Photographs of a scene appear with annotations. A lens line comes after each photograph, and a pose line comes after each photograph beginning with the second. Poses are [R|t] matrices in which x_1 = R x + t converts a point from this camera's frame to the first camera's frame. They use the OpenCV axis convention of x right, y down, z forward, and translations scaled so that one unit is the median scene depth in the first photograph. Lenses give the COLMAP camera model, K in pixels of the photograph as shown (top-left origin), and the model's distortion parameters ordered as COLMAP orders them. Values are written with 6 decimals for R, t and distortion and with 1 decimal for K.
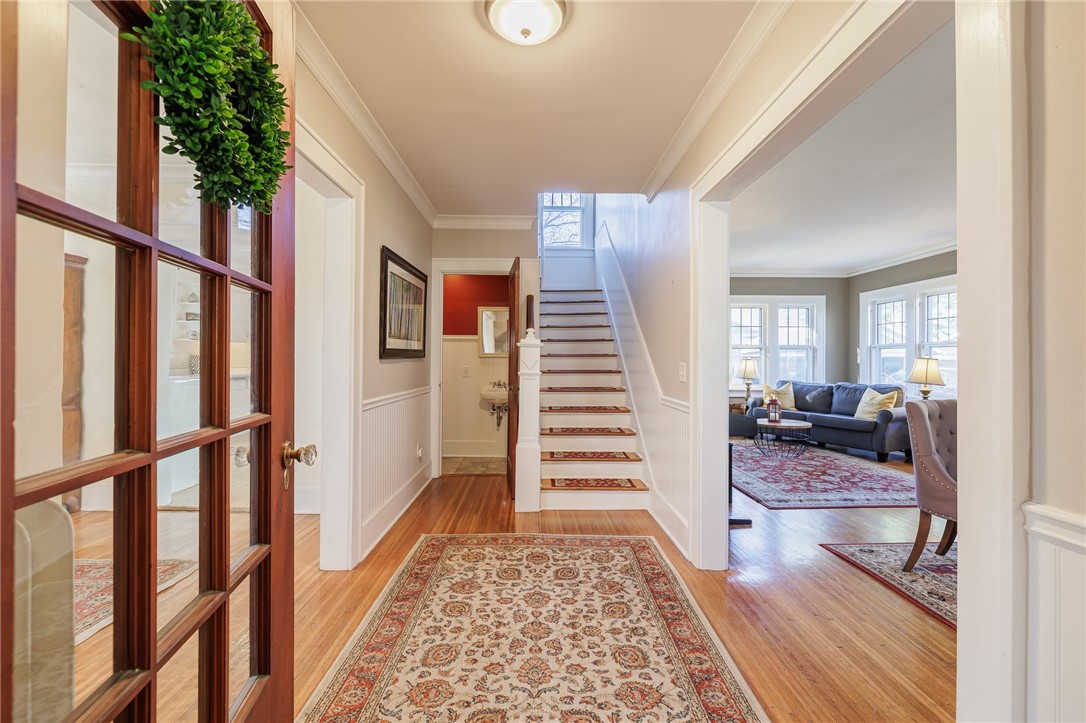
lens RADIAL K [[456.4, 0, 544.5], [0, 456.4, 356.4], [0, 0, 1]] dist [-0.000250, 0.000297]
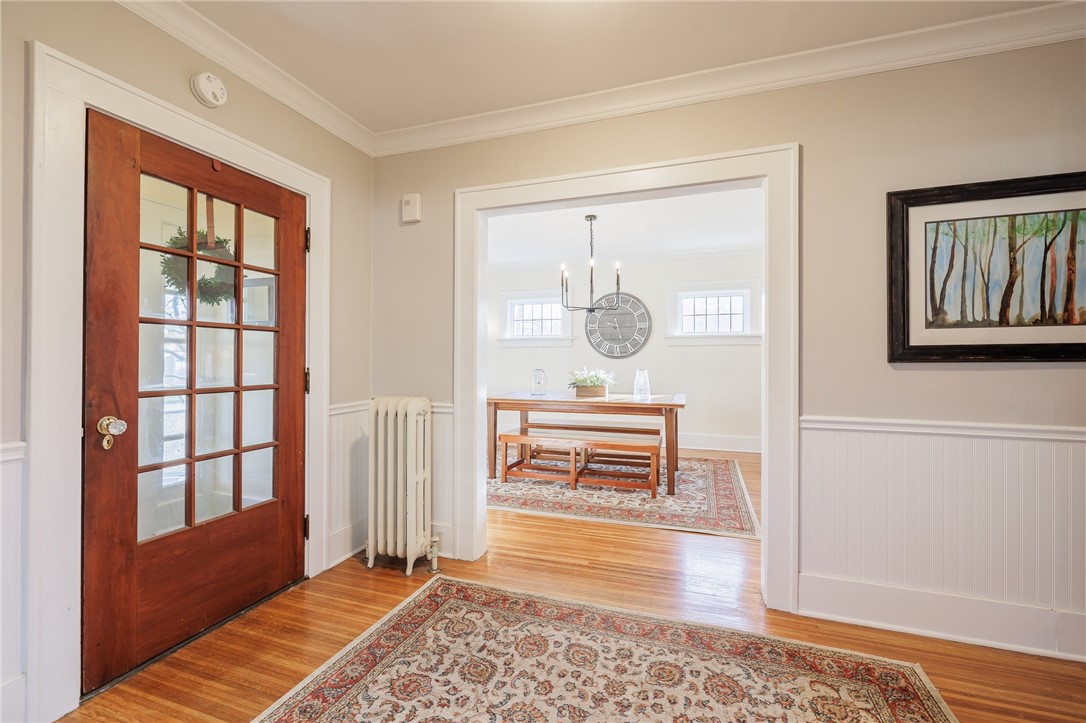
lens RADIAL K [[456.4, 0, 542.3], [0, 456.4, 360.0], [0, 0, 1]] dist [-0.000250, 0.000297]
pose [[-0.344253, -0.004656, -0.938865, 0.367863], [-0.000440, 0.999988, -0.004798, 0.004503], [0.938877, -0.001239, -0.344251, 0.622142]]
